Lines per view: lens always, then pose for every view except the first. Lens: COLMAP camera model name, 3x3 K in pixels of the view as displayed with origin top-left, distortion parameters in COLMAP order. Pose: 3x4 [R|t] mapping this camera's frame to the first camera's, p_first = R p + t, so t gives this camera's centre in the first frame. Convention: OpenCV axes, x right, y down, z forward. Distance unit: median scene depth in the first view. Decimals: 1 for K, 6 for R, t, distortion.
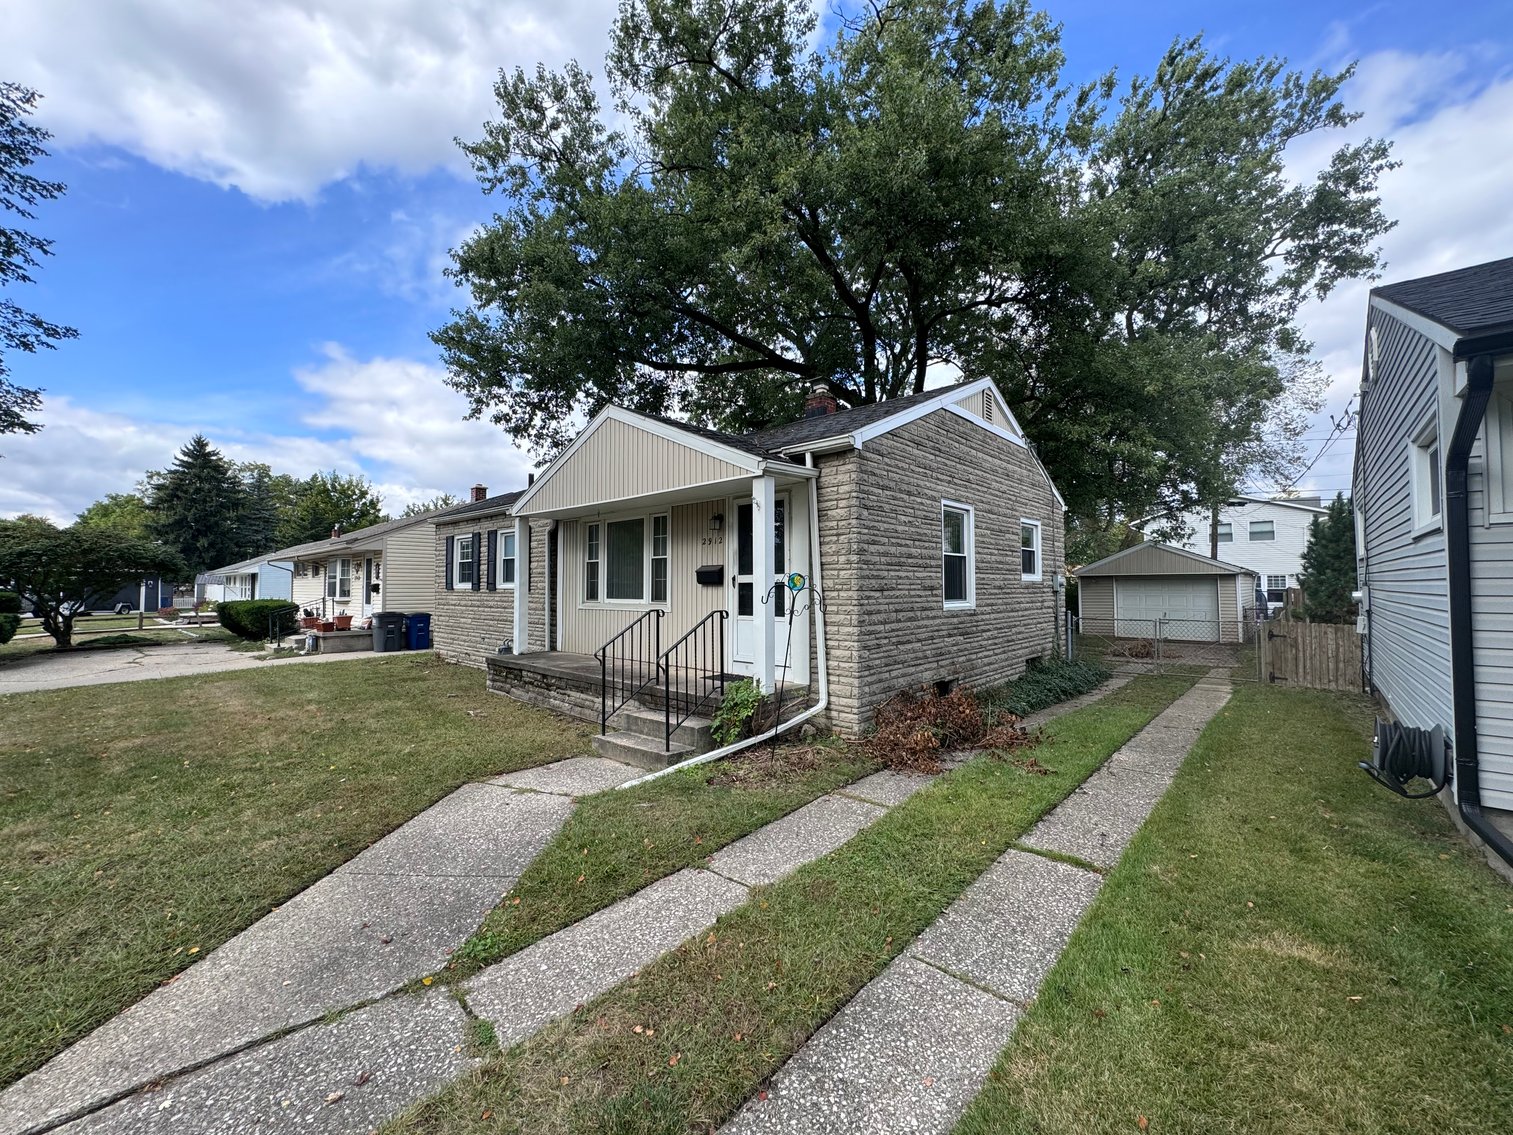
lens RADIAL K [[599.2, 0, 757.5], [0, 599.2, 567.5], [0, 0, 1]] dist [-0.003023, -0.000135]
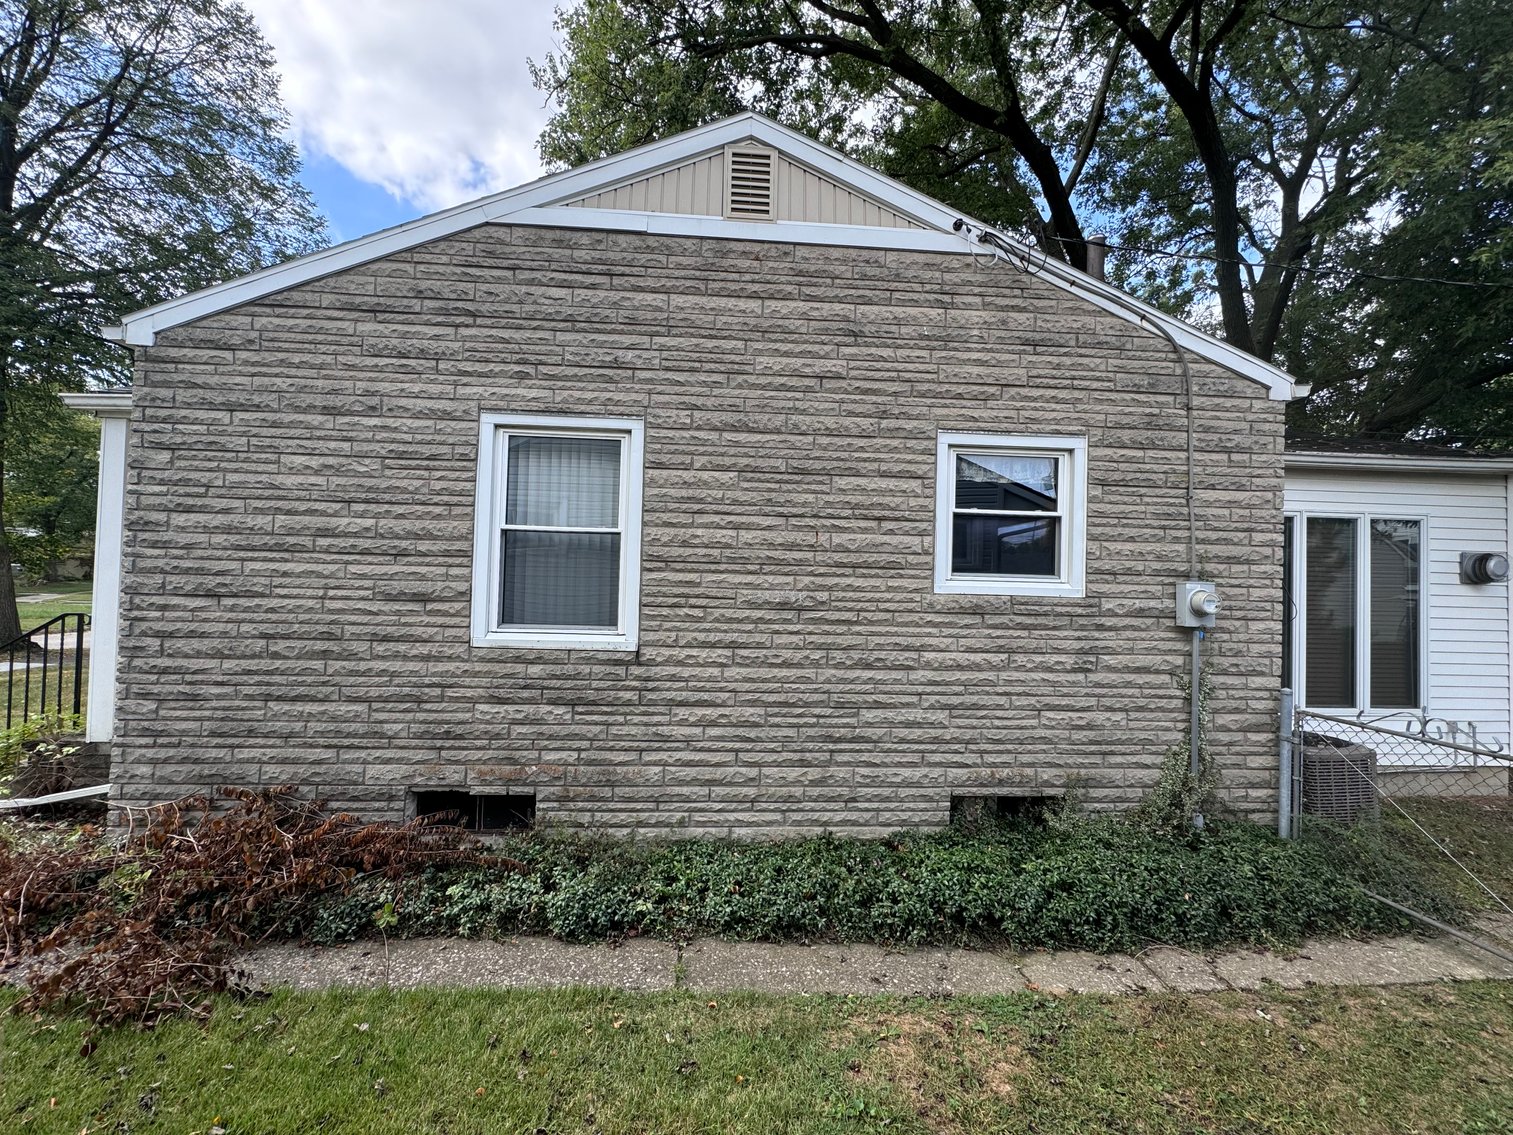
lens RADIAL K [[599.2, 0, 756.5], [0, 599.2, 569.5], [0, 0, 1]] dist [-0.003023, -0.000135]
pose [[0.720992, 0.009948, -0.692872, 0.898467], [-0.006377, 0.999950, 0.007721, 0.006413], [0.692914, -0.001148, 0.721020, 0.906801]]
